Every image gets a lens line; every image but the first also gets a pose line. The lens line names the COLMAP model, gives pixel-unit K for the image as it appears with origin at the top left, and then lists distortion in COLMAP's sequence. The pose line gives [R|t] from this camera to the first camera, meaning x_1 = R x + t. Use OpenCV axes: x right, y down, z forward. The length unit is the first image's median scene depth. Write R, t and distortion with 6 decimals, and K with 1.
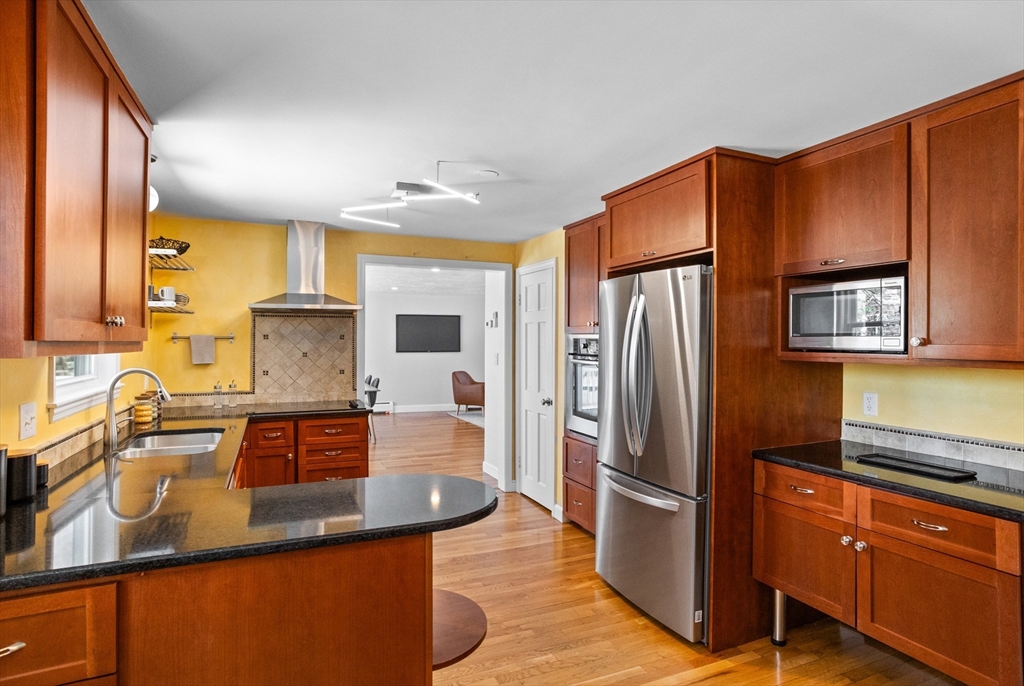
lens RADIAL K [[539.3, 0, 488.3], [0, 539.3, 341.2], [0, 0, 1]] dist [-0.017744, 0.006777]
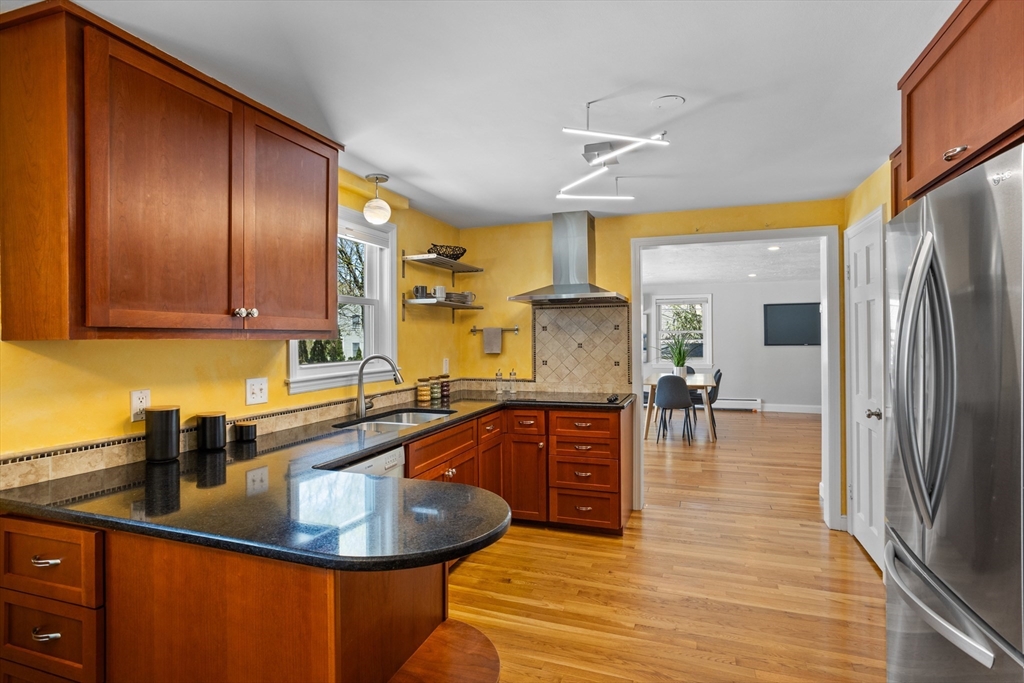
lens RADIAL K [[500.8, 0, 545.2], [0, 500.8, 336.9], [0, 0, 1]] dist [-0.035793, 0.007216]
pose [[0.749840, -0.010928, -0.661529, 0.247159], [0.010828, 0.999932, -0.004245, 0.013327], [0.661531, -0.003980, 0.749908, 0.280948]]
